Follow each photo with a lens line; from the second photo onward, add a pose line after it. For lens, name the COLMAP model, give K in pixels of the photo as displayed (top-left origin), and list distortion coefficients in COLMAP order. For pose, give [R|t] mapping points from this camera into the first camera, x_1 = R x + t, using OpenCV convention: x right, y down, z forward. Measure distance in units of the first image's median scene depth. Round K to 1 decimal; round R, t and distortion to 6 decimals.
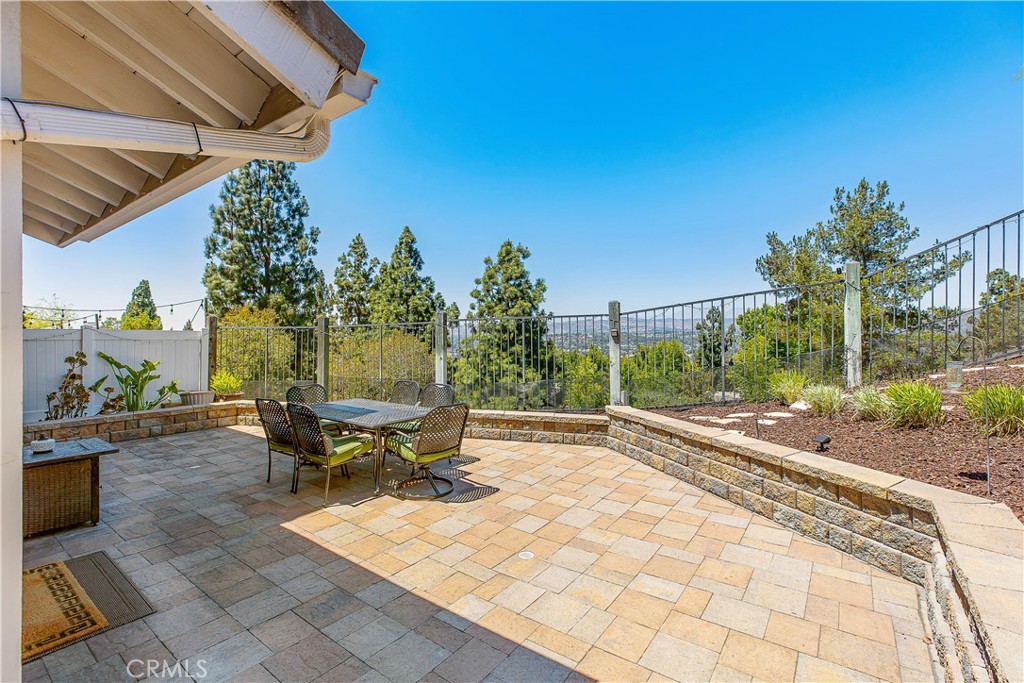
lens RADIAL K [[456.0, 0, 508.7], [0, 456.0, 338.1], [0, 0, 1]] dist [0.001456, 0.000022]
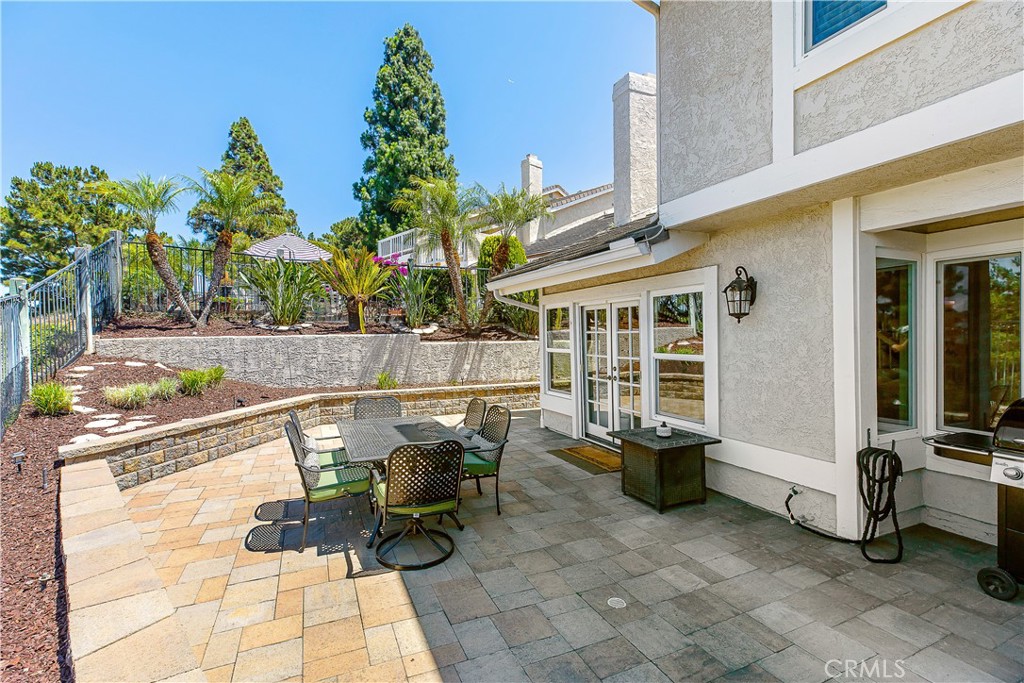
lens RADIAL K [[456.0, 0, 508.7], [0, 456.0, 338.1], [0, 0, 1]] dist [0.001456, 0.000022]
pose [[-0.871288, 0.010576, 0.490658, -0.889774], [0.018150, 0.999778, 0.010678, -0.022109], [-0.490436, 0.018209, -0.871287, 1.594311]]
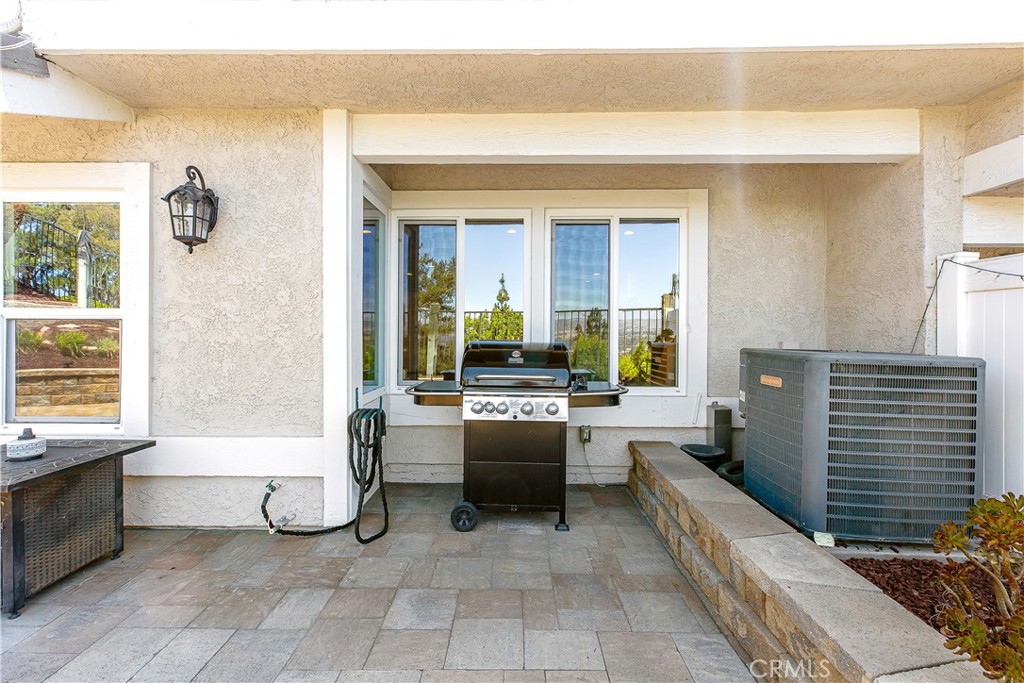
lens RADIAL K [[459.0, 0, 509.5], [0, 459.0, 330.8], [0, 0, 1]] dist [0.003804, -0.000080]
pose [[-0.811313, -0.000916, -0.584612, -0.838918], [-0.004529, 0.999979, 0.004718, 0.050478], [0.584595, 0.006476, -0.811300, 1.339756]]
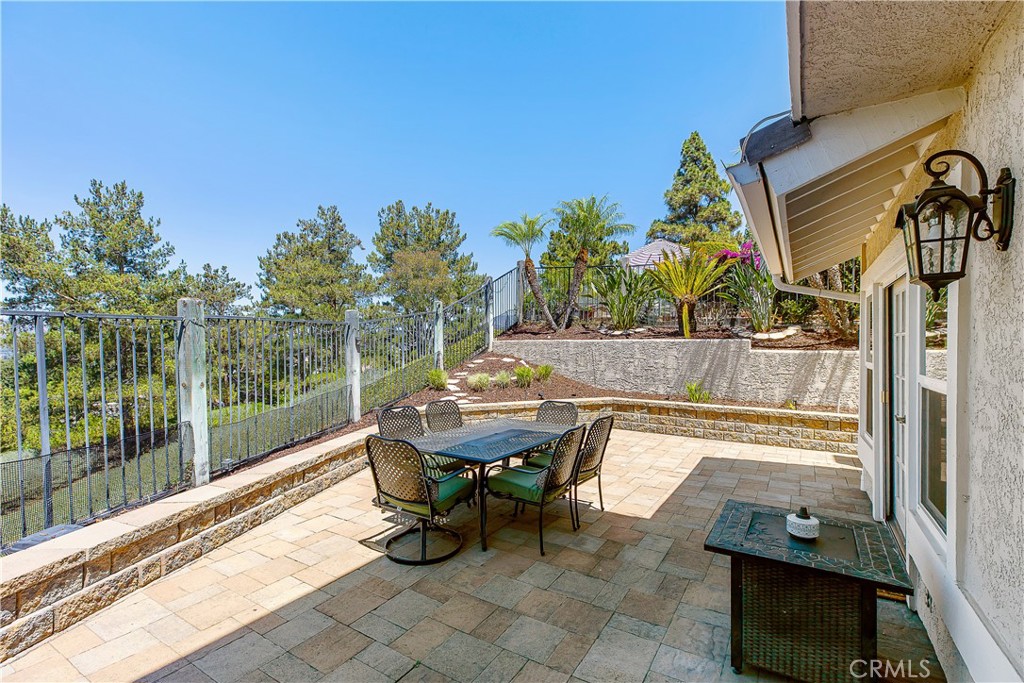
lens RADIAL K [[468.0, 0, 515.8], [0, 468.0, 353.6], [0, 0, 1]] dist [0.002980, 0.000965]
pose [[-0.093894, -0.015935, 0.995455, -1.133823], [0.000826, 0.999870, 0.016084, -0.003282], [-0.995582, 0.002333, -0.093868, 1.020293]]
